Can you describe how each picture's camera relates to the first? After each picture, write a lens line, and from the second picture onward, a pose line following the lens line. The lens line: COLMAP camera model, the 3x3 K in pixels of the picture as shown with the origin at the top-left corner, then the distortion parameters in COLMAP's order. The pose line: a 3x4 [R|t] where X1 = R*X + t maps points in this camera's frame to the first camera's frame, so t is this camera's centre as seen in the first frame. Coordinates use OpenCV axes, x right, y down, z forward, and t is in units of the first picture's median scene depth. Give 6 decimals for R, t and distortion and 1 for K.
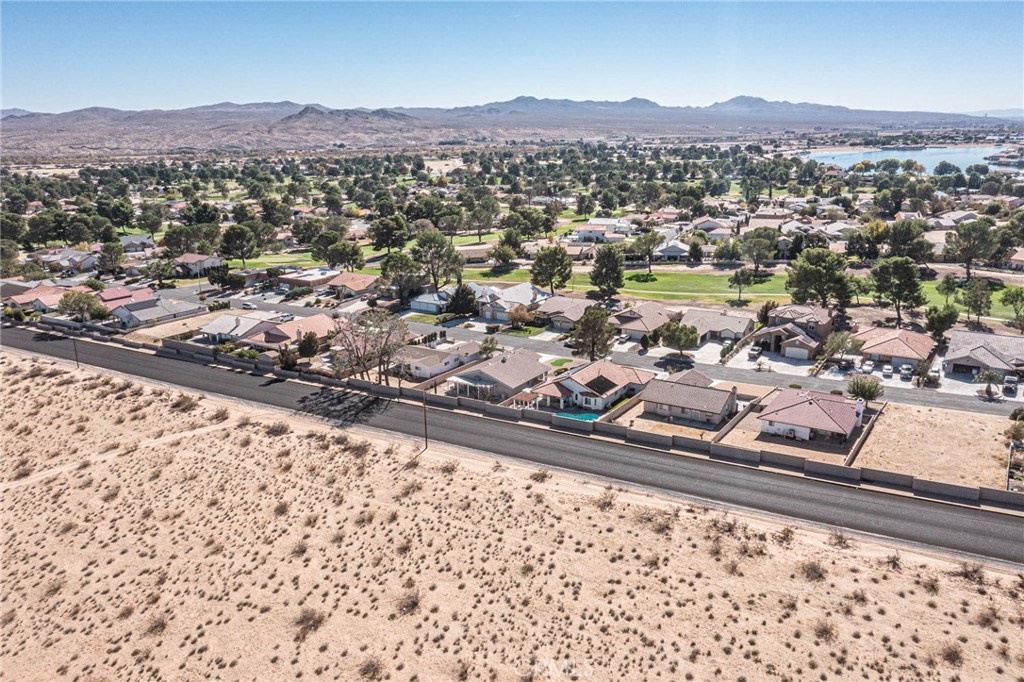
lens RADIAL K [[796.3, 0, 512.0], [0, 796.3, 341.0], [0, 0, 1]] dist [-0.006577, 0.000101]
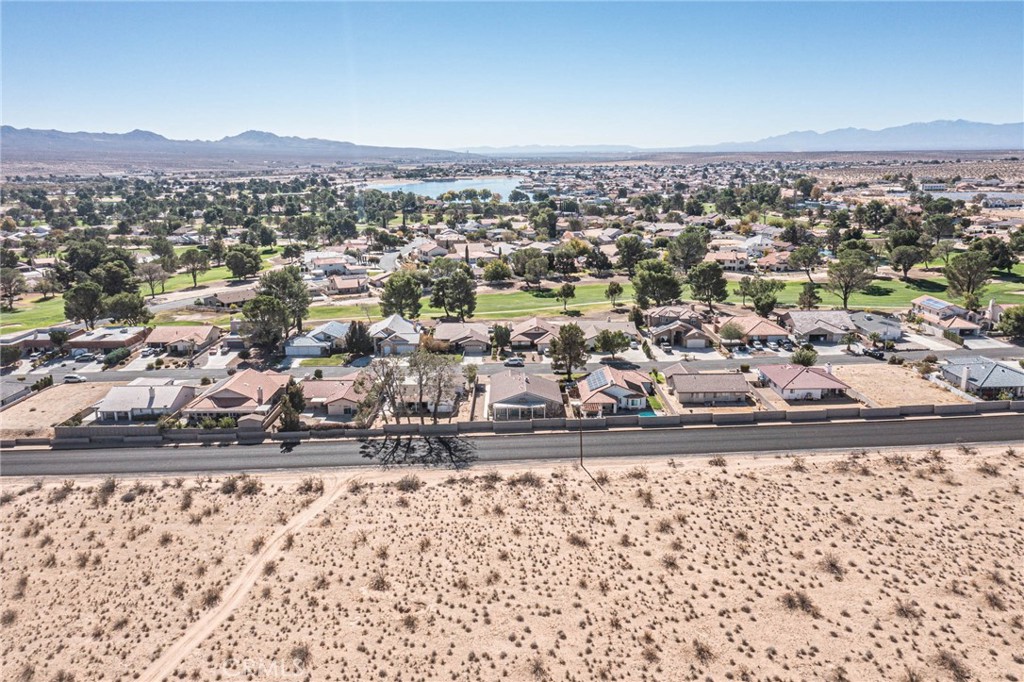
lens RADIAL K [[796.3, 0, 512.0], [0, 796.3, 341.0], [0, 0, 1]] dist [-0.006577, 0.000101]
pose [[0.837617, -0.117746, 0.533417, -0.588994], [0.139307, 0.990249, -0.000166, -0.030810], [-0.528196, 0.074447, 0.845853, 0.133876]]
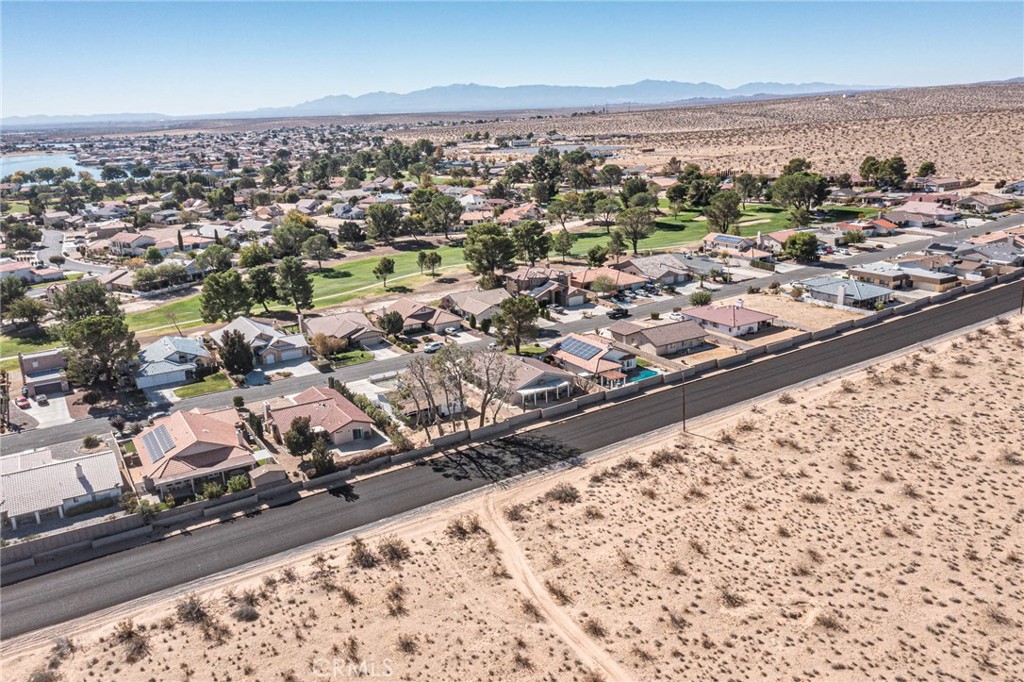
lens RADIAL K [[801.3, 0, 512.0], [0, 801.3, 341.0], [0, 0, 1]] dist [-0.007134, 0.000964]
pose [[0.434076, -0.248543, 0.865912, -0.861948], [0.259087, 0.955023, 0.144242, -0.144733], [-0.862816, 0.161735, 0.478947, 0.565468]]
